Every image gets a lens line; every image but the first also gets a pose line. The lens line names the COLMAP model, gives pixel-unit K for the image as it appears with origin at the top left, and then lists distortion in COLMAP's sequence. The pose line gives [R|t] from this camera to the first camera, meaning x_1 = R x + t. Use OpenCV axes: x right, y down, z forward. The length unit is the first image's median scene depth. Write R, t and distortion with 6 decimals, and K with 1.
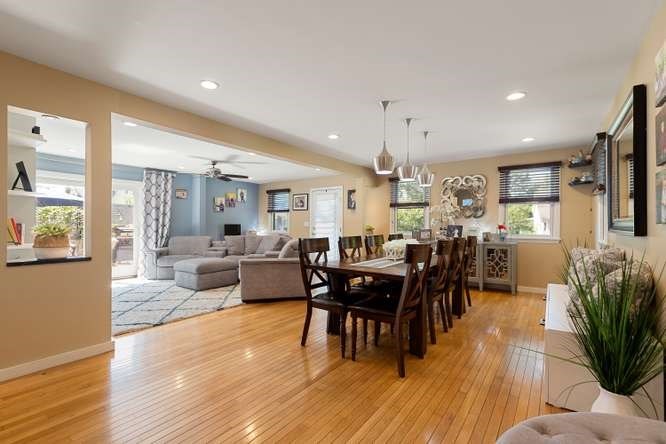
lens RADIAL K [[308.6, 0, 337.5], [0, 308.6, 225.1], [0, 0, 1]] dist [0.012537, -0.003573]
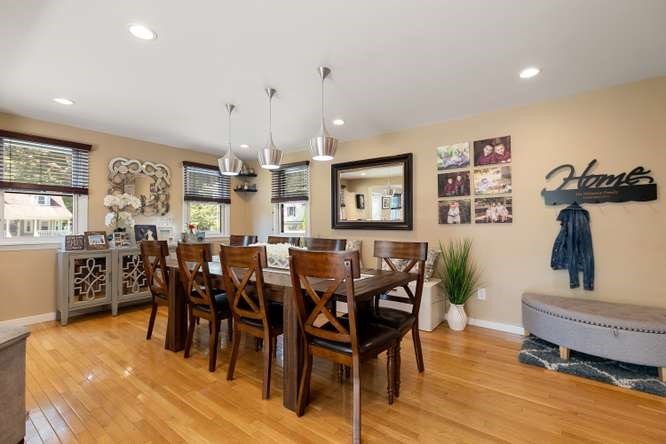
lens RADIAL K [[308.6, 0, 331.2], [0, 308.6, 221.6], [0, 0, 1]] dist [0.012537, -0.003573]
pose [[0.034637, 0.007387, 0.999373, -0.355356], [0.001384, 0.999971, -0.007440, -0.001093], [-0.999399, 0.001641, 0.034626, 0.518363]]
